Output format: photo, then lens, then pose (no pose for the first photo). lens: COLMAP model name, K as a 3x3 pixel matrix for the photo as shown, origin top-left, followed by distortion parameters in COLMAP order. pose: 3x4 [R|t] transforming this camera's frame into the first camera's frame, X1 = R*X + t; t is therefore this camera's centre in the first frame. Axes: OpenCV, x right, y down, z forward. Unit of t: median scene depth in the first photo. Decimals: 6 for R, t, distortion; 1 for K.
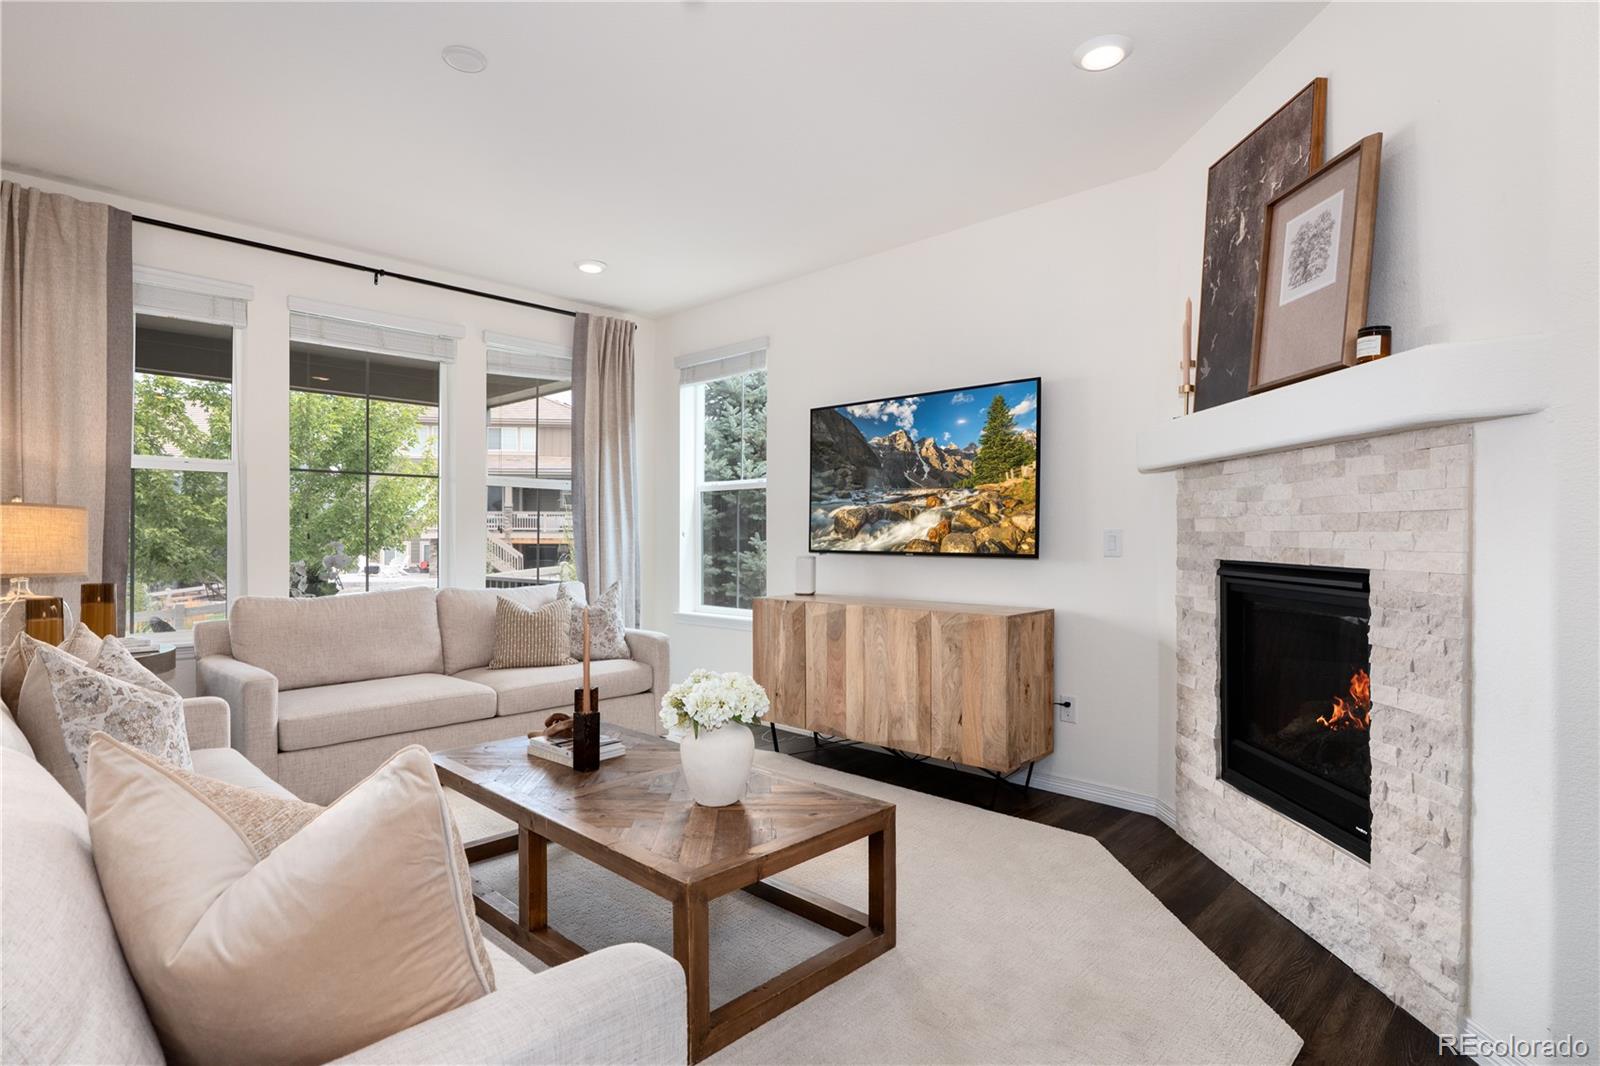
lens RADIAL K [[819.4, 0, 807.0], [0, 819.4, 543.7], [0, 0, 1]] dist [0.000335, -0.003964]
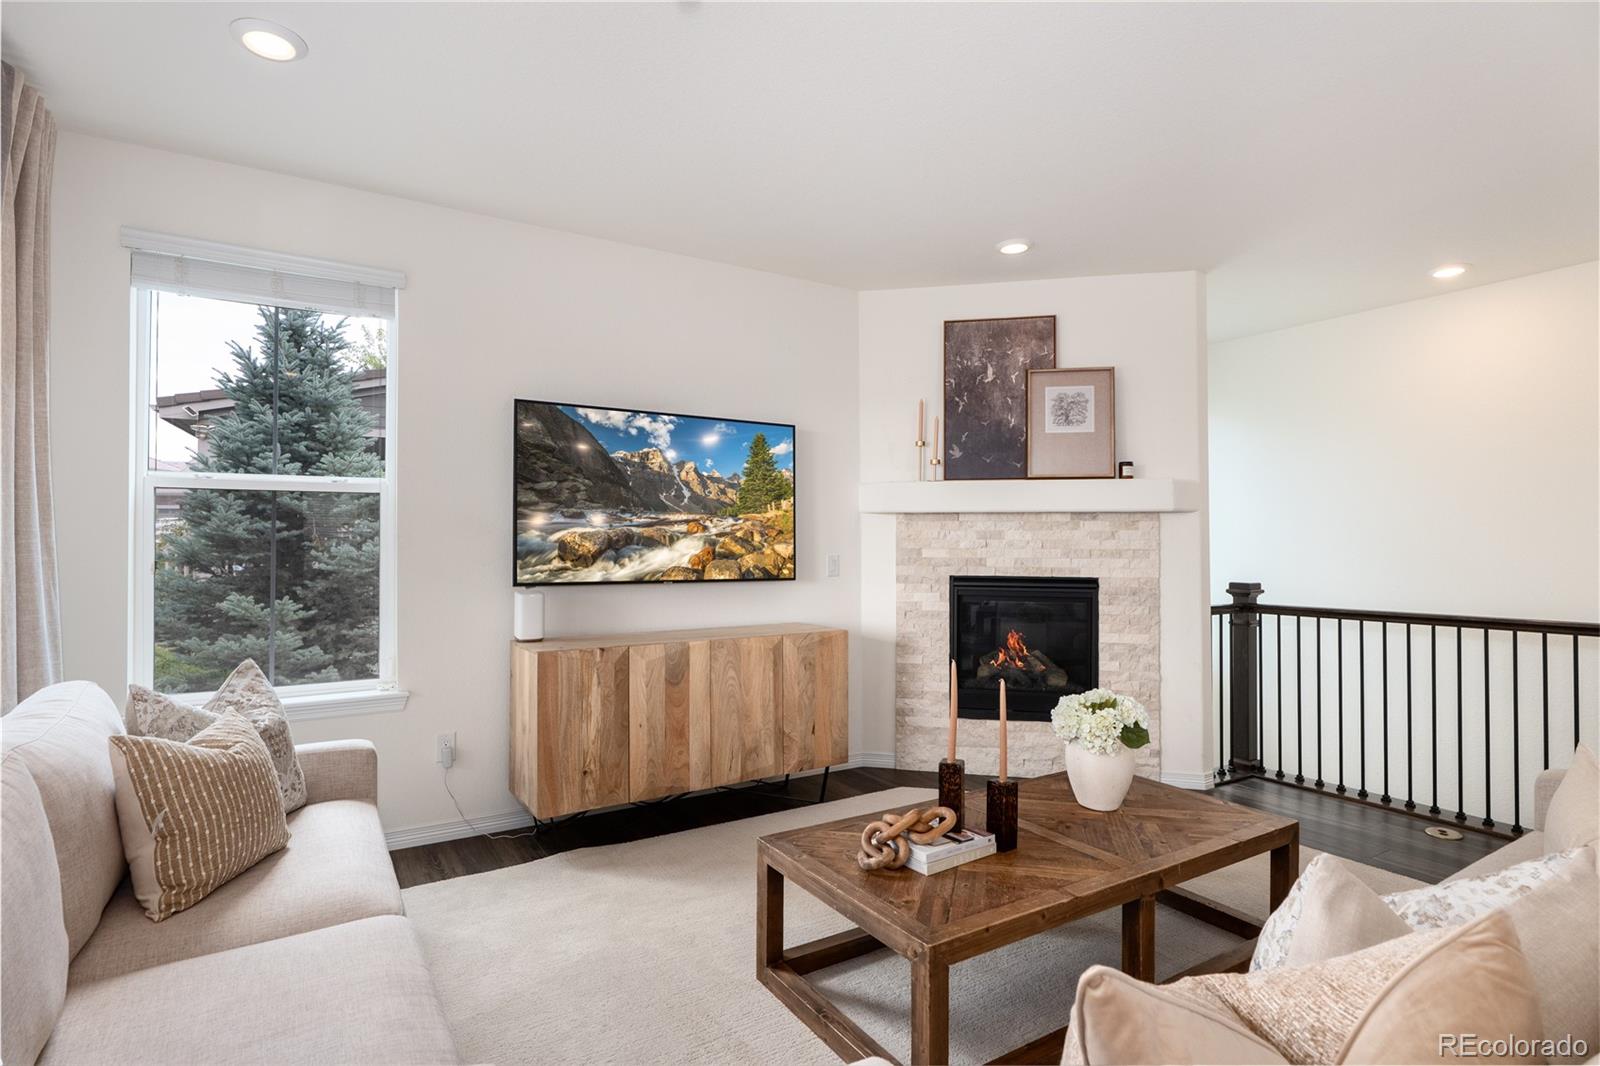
lens RADIAL K [[819.4, 0, 798.5], [0, 819.4, 535.9], [0, 0, 1]] dist [0.000335, -0.003964]
pose [[0.251032, 0.008747, 0.967939, -0.822538], [0.009963, 0.999883, -0.011620, -0.031065], [-0.967928, 0.012561, 0.250915, 0.685305]]
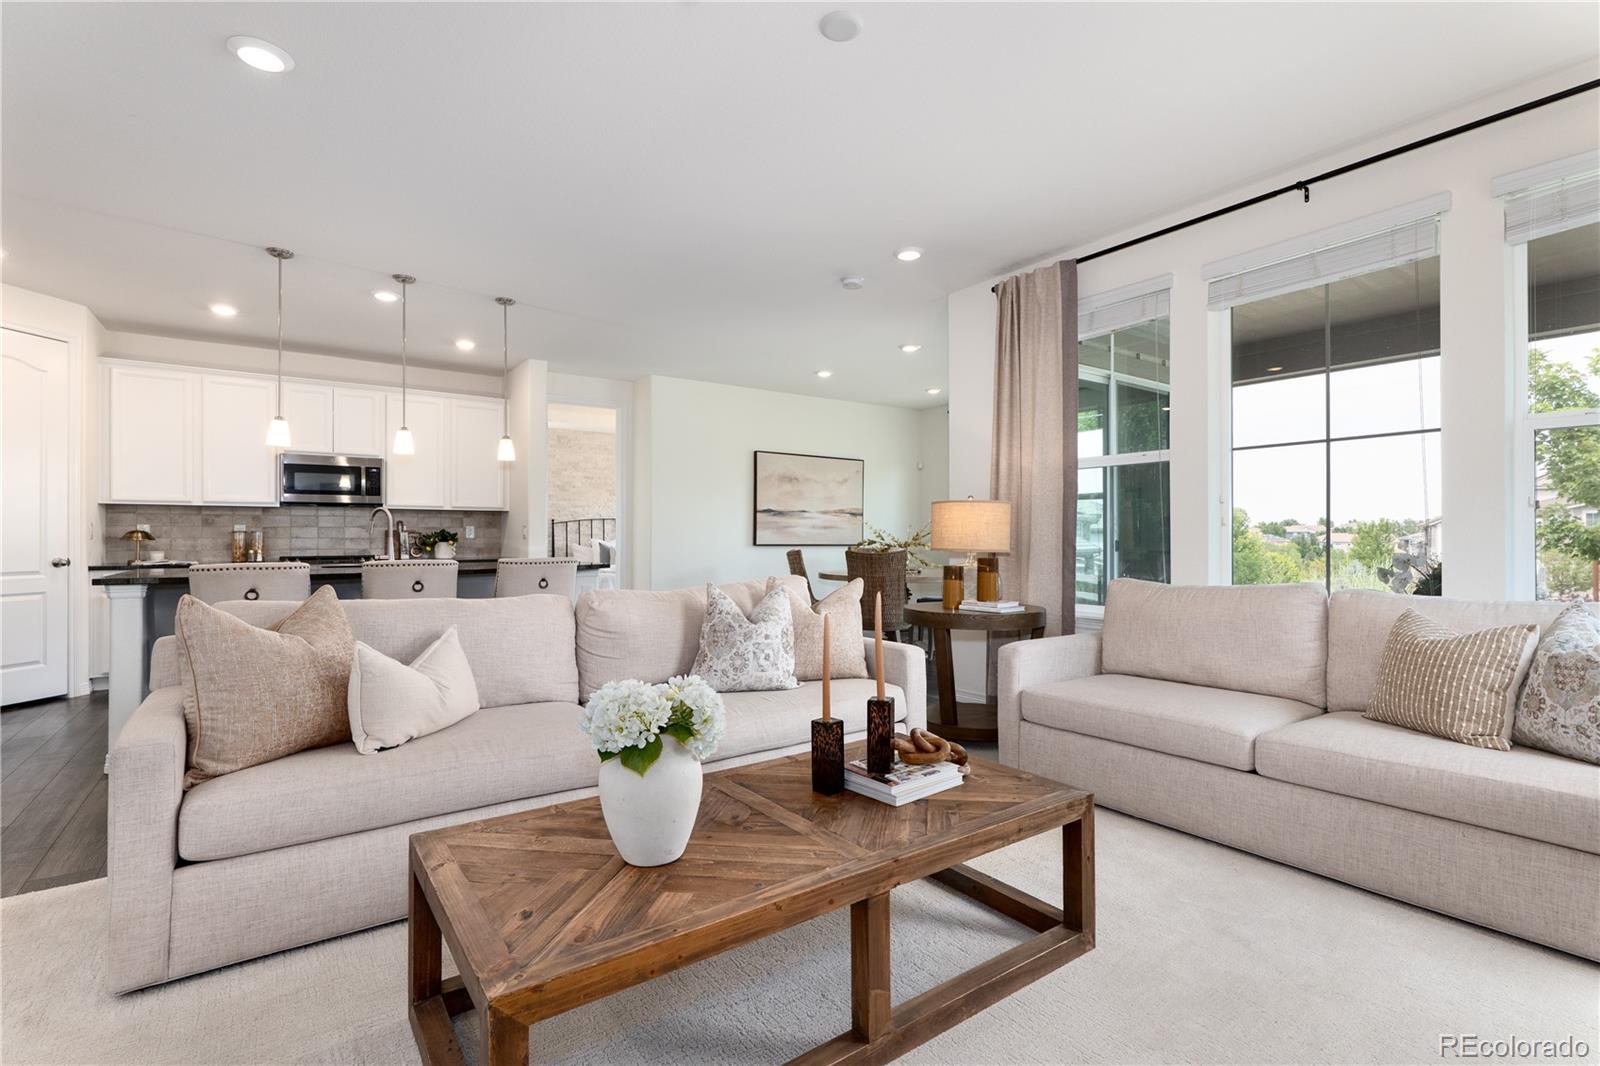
lens RADIAL K [[746.3, 0, 812.4], [0, 746.3, 535.2], [0, 0, 1]] dist [-0.001761, 0.002405]
pose [[-0.185360, -0.007045, -0.982645, 0.320865], [-0.005906, 0.999964, -0.006055, 0.018006], [0.982653, 0.004681, -0.185395, 0.772283]]
